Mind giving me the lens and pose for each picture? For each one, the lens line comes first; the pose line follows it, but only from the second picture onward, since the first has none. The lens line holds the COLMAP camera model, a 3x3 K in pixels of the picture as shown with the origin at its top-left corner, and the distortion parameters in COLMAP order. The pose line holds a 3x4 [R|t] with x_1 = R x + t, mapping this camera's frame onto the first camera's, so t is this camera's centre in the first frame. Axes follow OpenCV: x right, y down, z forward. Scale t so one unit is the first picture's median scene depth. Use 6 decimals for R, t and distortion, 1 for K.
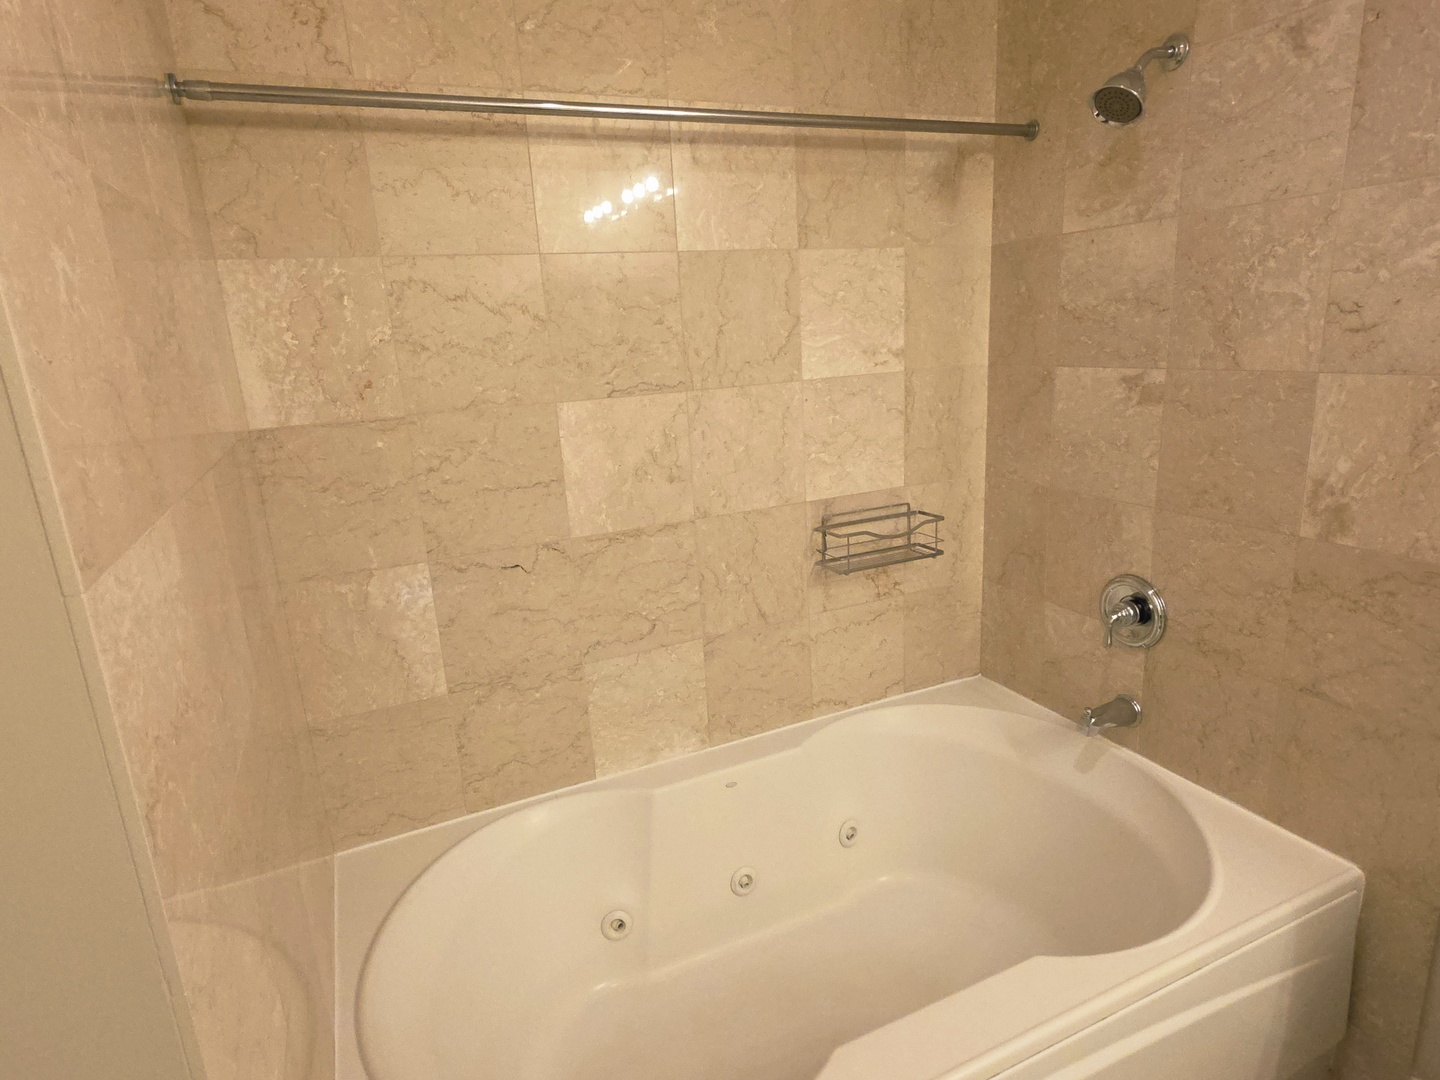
lens RADIAL K [[818.2, 0, 721.8], [0, 818.2, 536.4], [0, 0, 1]] dist [0.012505, -0.003787]
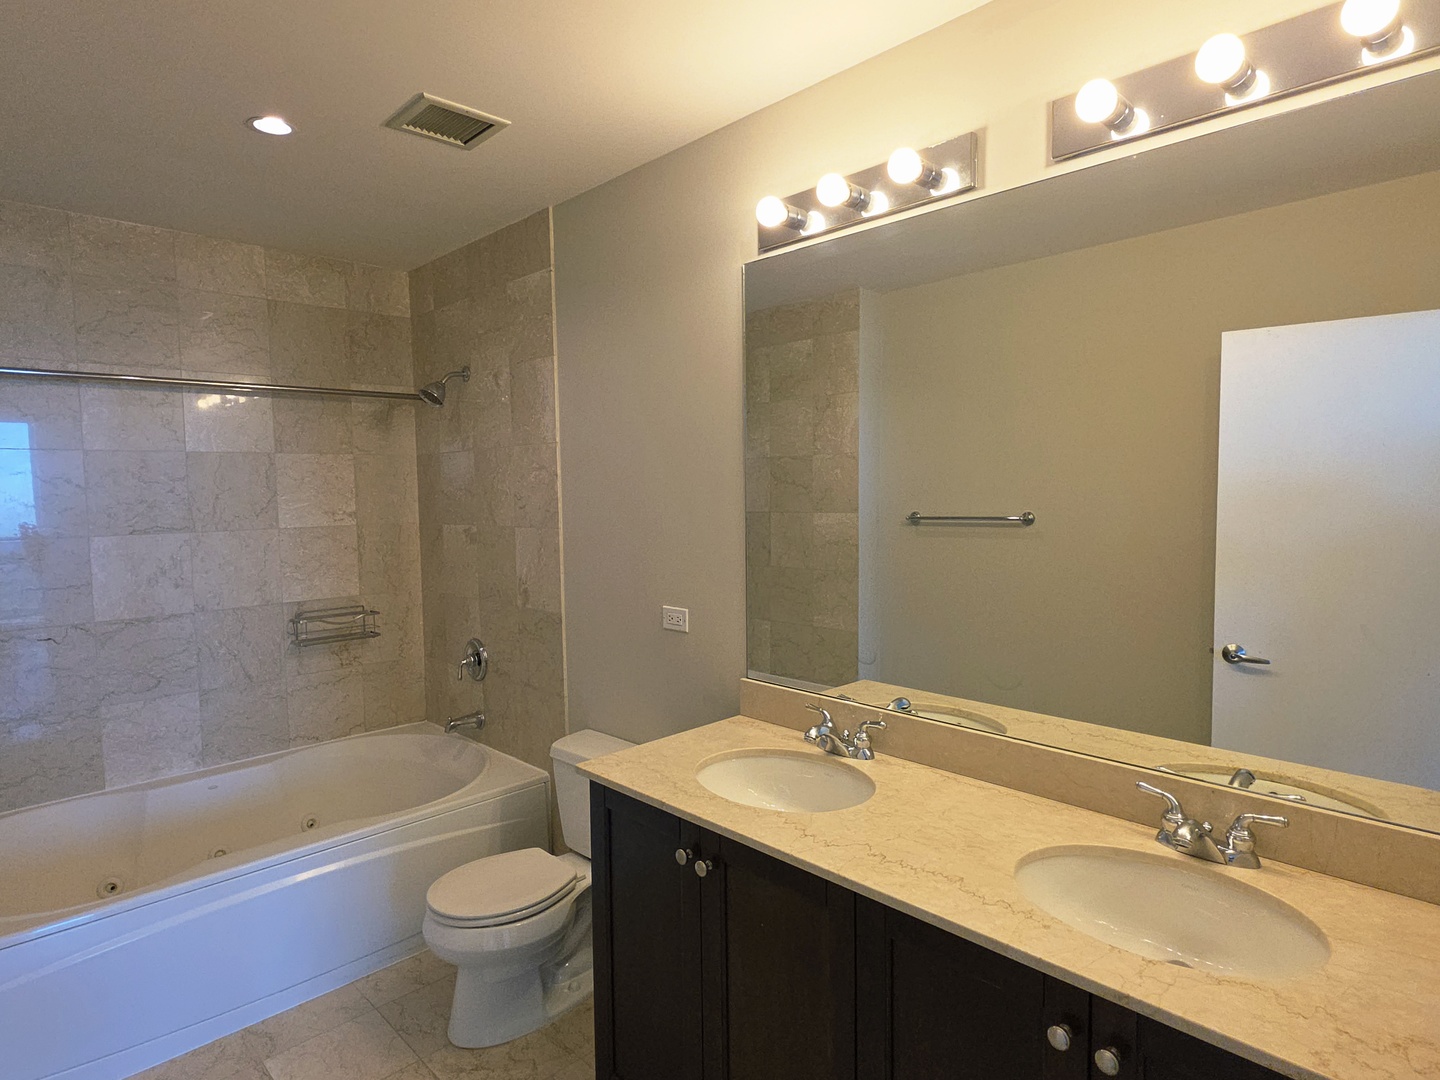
lens RADIAL K [[818.2, 0, 721.8], [0, 818.2, 536.4], [0, 0, 1]] dist [0.012505, -0.003787]
pose [[0.940757, 0.018295, 0.338588, 0.385673], [0.051541, 0.979225, -0.196115, 0.200513], [-0.335142, 0.201947, 0.920270, -0.839472]]
